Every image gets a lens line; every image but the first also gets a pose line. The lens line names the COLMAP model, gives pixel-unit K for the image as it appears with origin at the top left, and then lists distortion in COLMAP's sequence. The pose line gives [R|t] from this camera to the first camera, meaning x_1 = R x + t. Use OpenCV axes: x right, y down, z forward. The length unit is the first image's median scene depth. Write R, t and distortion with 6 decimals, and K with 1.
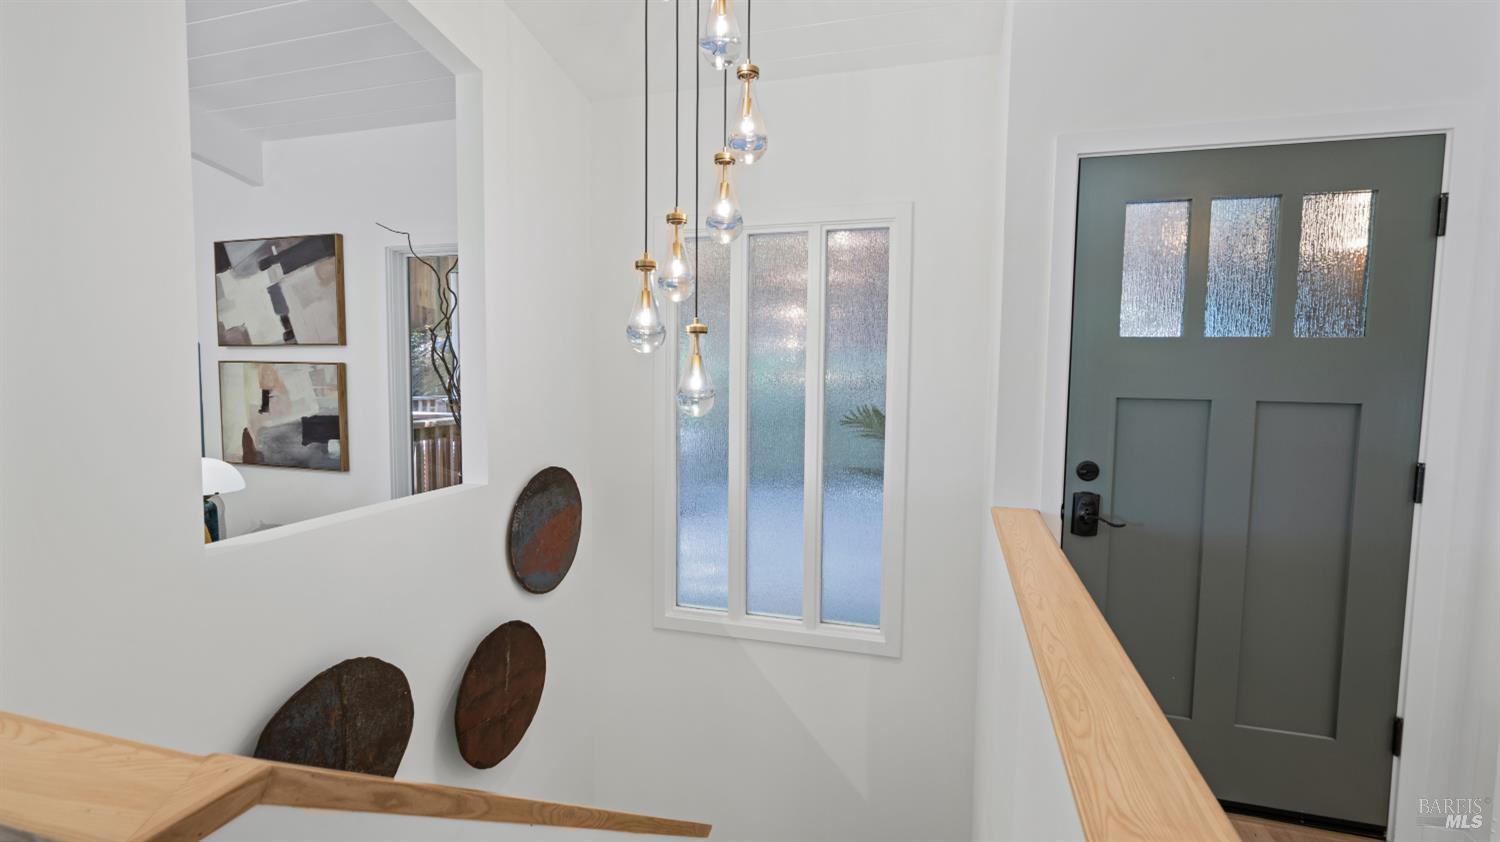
lens RADIAL K [[675.1, 0, 746.4], [0, 675.1, 413.6], [0, 0, 1]] dist [-0.003158, 0.000541]
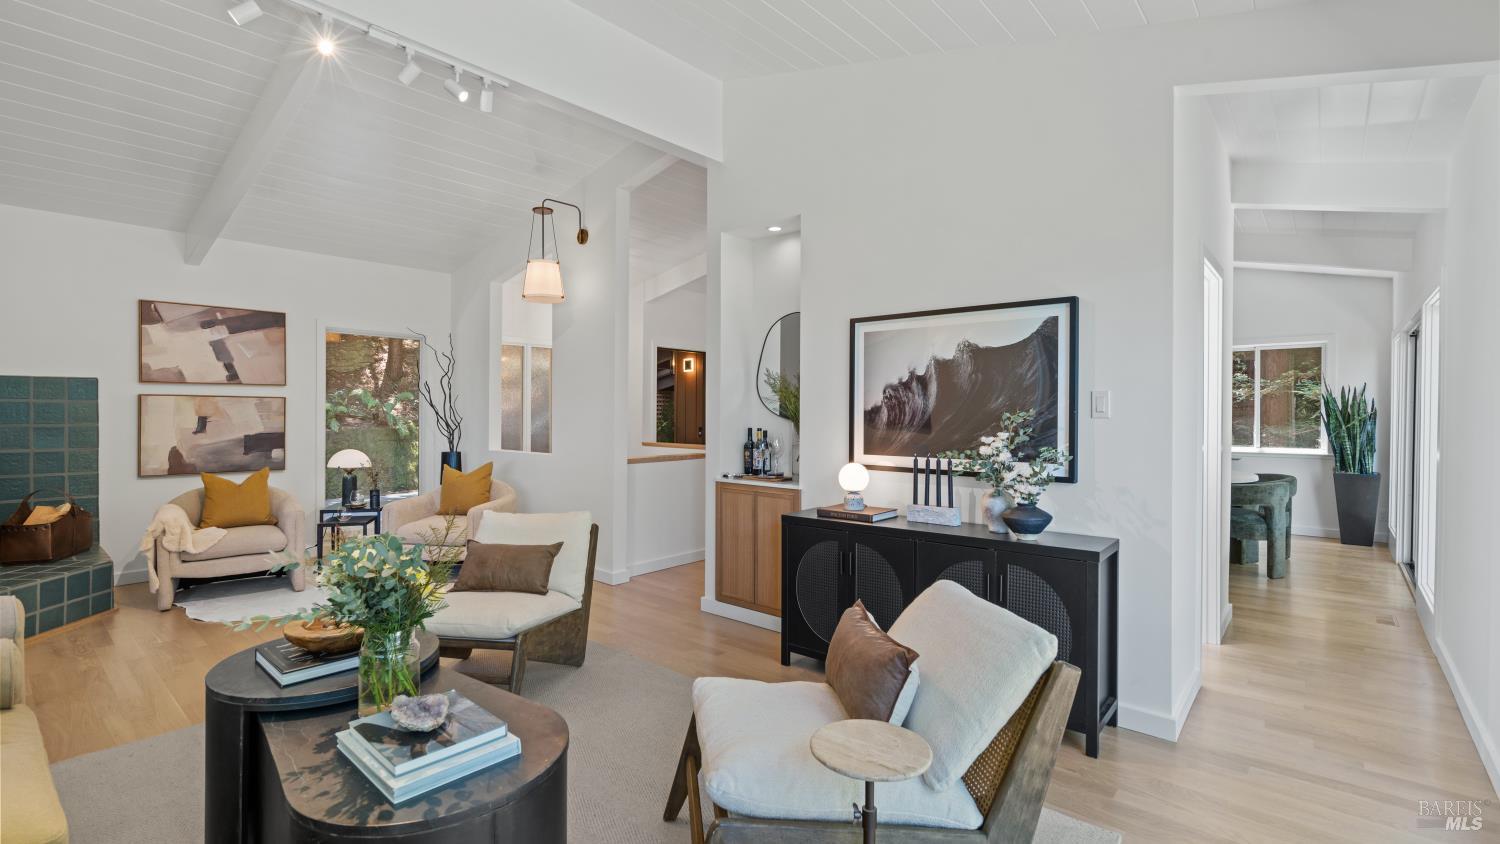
lens RADIAL K [[675.1, 0, 745.0], [0, 675.1, 418.3], [0, 0, 1]] dist [-0.003158, 0.000541]
pose [[0.411860, -0.014991, 0.911124, -1.513929], [0.068736, 0.997527, -0.014658, 0.063136], [-0.908651, 0.068664, 0.411872, -0.540956]]
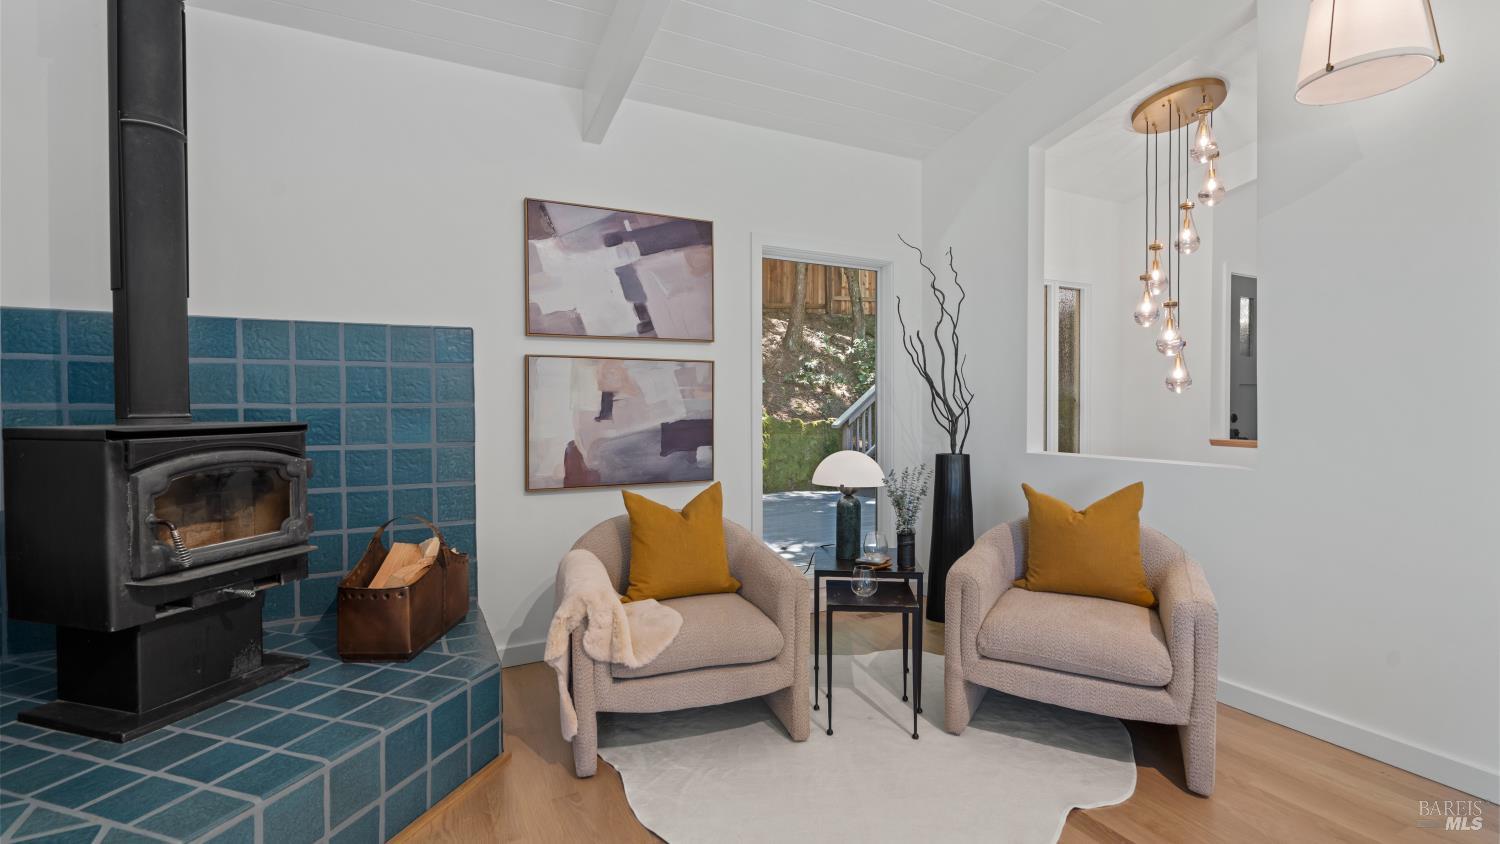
lens RADIAL K [[675.1, 0, 735.0], [0, 675.1, 419.5], [0, 0, 1]] dist [-0.003158, 0.000541]
pose [[0.723774, -0.026519, 0.689527, -1.182149], [0.062161, 0.997704, -0.026876, 0.029564], [-0.687231, 0.062314, 0.723761, 0.313009]]
